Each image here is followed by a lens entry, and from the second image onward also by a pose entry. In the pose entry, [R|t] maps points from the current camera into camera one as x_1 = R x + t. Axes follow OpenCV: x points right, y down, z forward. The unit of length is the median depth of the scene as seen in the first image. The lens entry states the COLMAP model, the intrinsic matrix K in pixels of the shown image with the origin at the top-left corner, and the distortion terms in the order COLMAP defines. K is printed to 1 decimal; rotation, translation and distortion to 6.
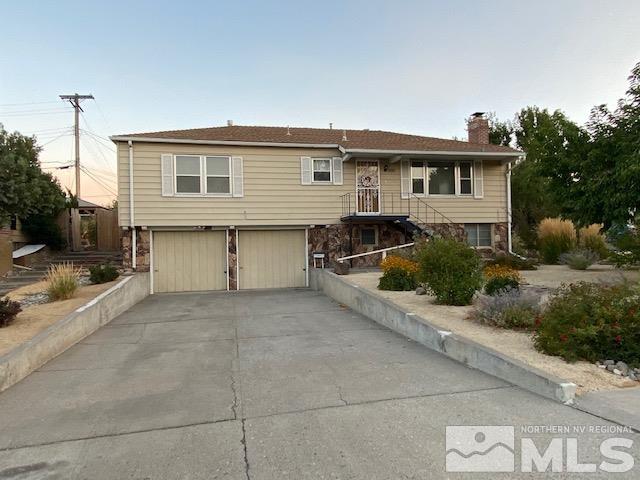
lens RADIAL K [[428.5, 0, 319.8], [0, 428.5, 241.5], [0, 0, 1]] dist [0.002859, 0.000208]
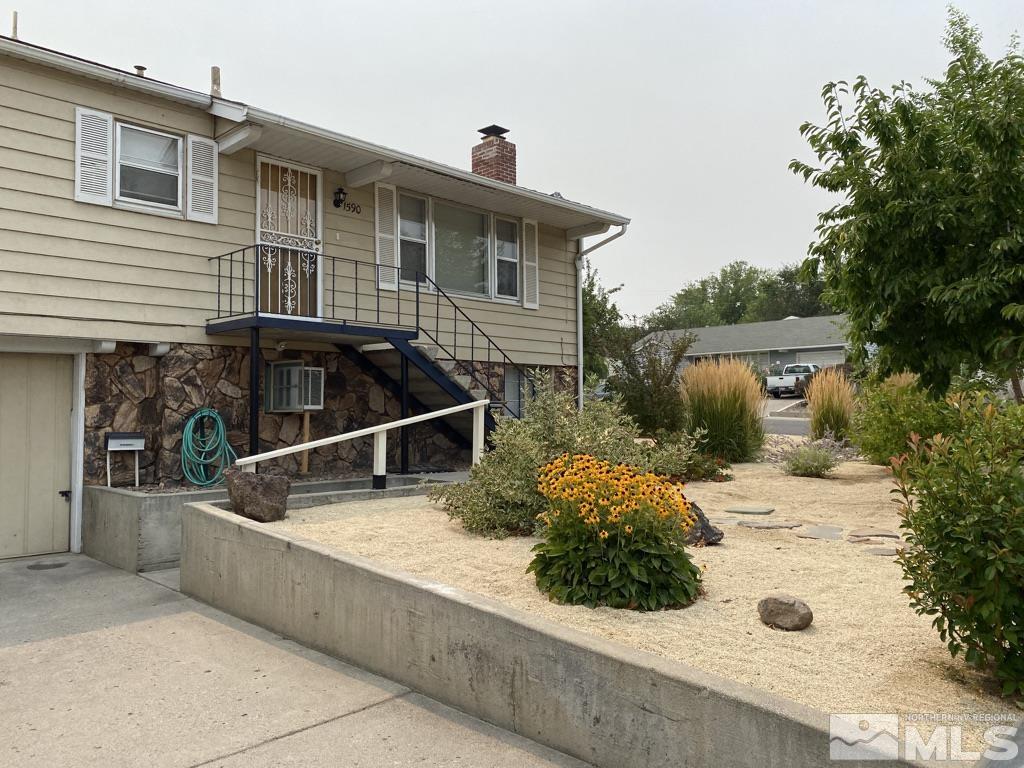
lens RADIAL K [[768.7, 0, 515.0], [0, 768.7, 383.6], [0, 0, 1]] dist [-0.004328, -0.003731]
pose [[0.834807, 0.037261, 0.549280, -0.072133], [-0.023007, 0.999197, -0.032815, 0.001669], [-0.550061, 0.014757, 0.834994, 0.394688]]
